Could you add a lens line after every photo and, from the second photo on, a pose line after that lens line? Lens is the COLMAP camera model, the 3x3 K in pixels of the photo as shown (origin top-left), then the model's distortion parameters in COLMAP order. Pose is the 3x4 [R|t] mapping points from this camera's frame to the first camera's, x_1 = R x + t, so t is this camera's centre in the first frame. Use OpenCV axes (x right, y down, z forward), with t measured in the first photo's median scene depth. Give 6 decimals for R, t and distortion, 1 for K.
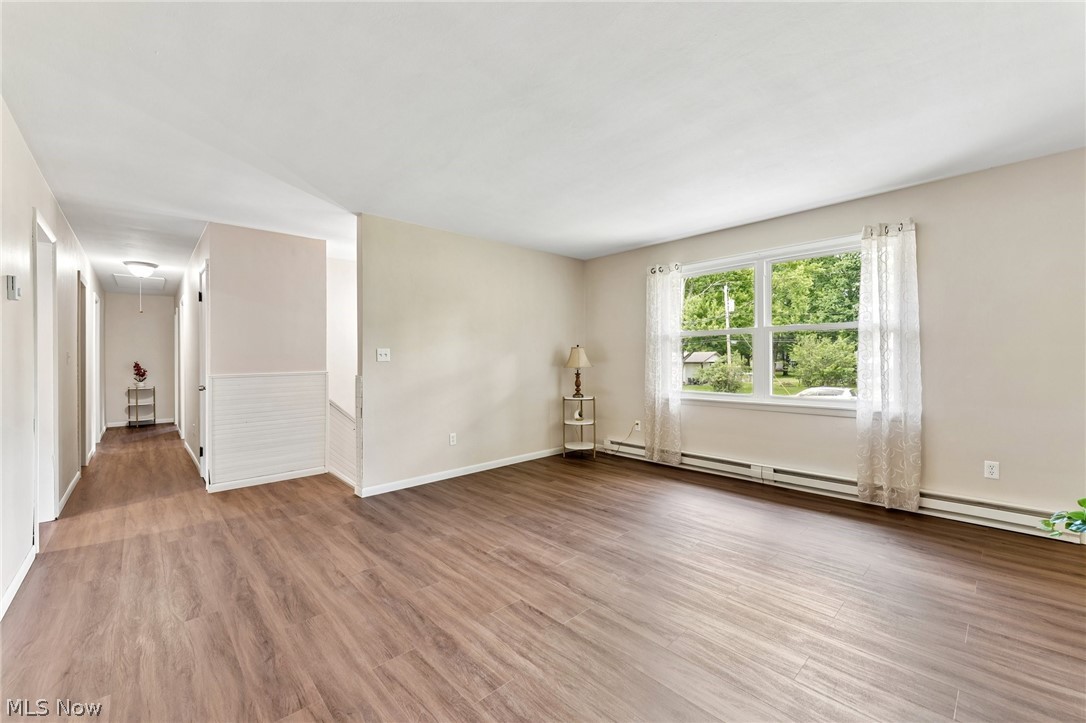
lens RADIAL K [[441.6, 0, 526.1], [0, 441.6, 353.4], [0, 0, 1]] dist [-0.005097, 0.000356]
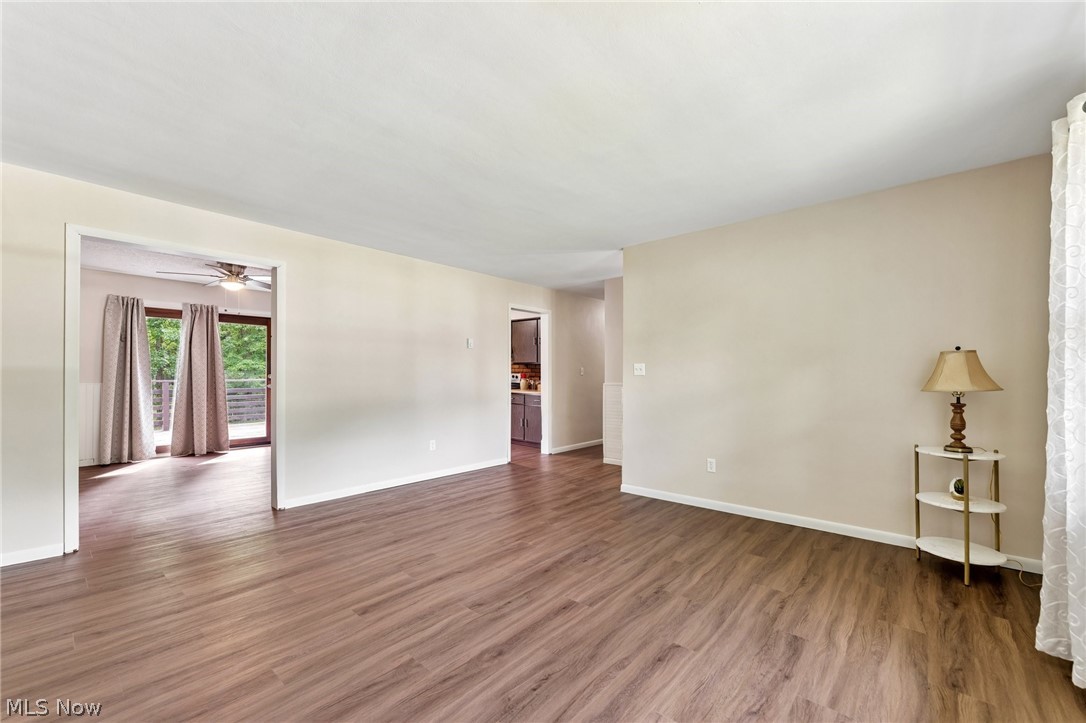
lens RADIAL K [[441.6, 0, 545.3], [0, 441.6, 371.3], [0, 0, 1]] dist [-0.005097, 0.000356]
pose [[0.122412, 0.001123, -0.992479, 0.757087], [0.006905, 0.999974, 0.001983, 0.006706], [0.992455, -0.007096, 0.122401, 0.664264]]
